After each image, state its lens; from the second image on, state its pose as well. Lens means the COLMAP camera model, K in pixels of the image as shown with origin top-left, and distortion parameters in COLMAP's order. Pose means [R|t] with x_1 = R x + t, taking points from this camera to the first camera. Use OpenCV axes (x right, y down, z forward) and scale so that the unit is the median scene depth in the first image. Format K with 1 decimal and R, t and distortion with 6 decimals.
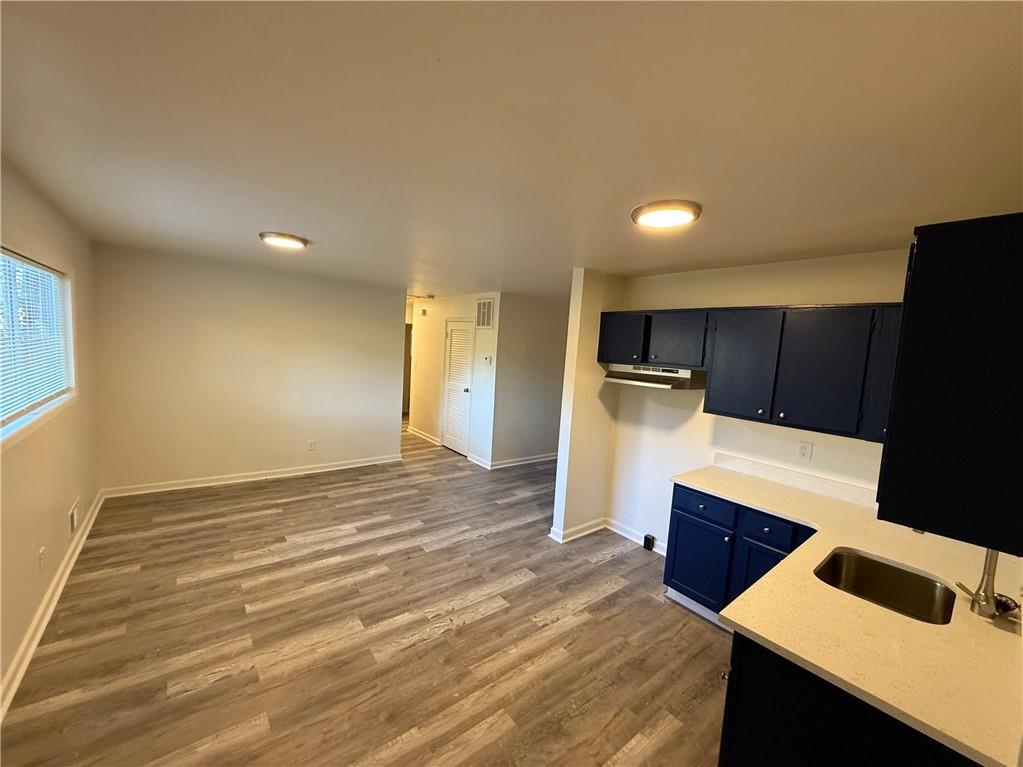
lens RADIAL K [[405.6, 0, 514.0], [0, 405.6, 384.0], [0, 0, 1]] dist [-0.000623, -0.000260]
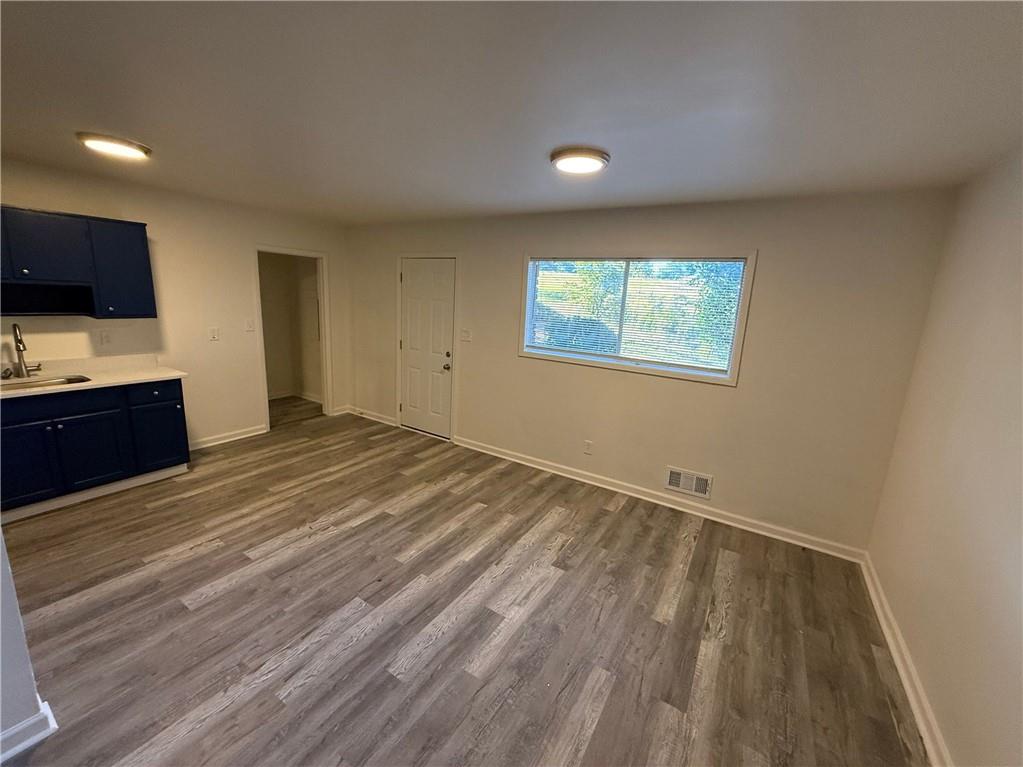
lens RADIAL K [[405.6, 0, 514.1], [0, 405.6, 380.0], [0, 0, 1]] dist [-0.000623, -0.000260]
pose [[-0.935452, -0.047431, -0.350256, -0.234983], [-0.146732, 0.953642, 0.262748, -0.167895], [0.321557, 0.297182, -0.899046, 1.814548]]
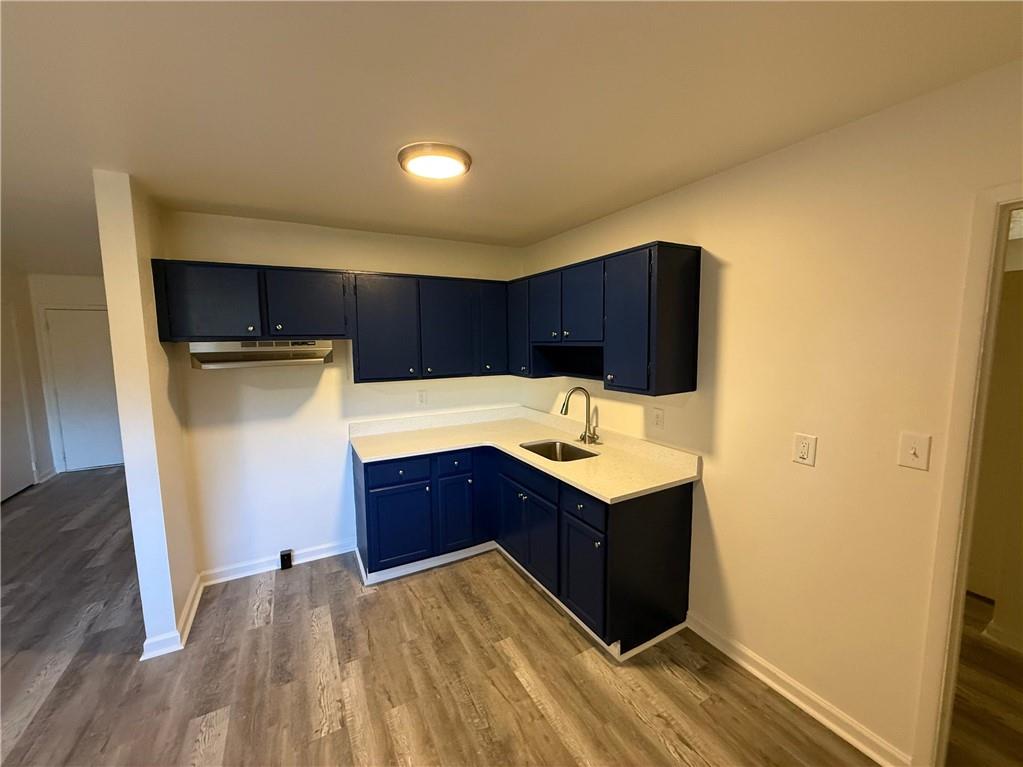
lens RADIAL K [[405.6, 0, 507.4], [0, 405.6, 383.6], [0, 0, 1]] dist [-0.000623, -0.000260]
pose [[0.175843, -0.175234, 0.968696, -0.384583], [0.112729, 0.981140, 0.157022, -0.037147], [-0.977942, 0.081589, 0.192281, 0.479913]]
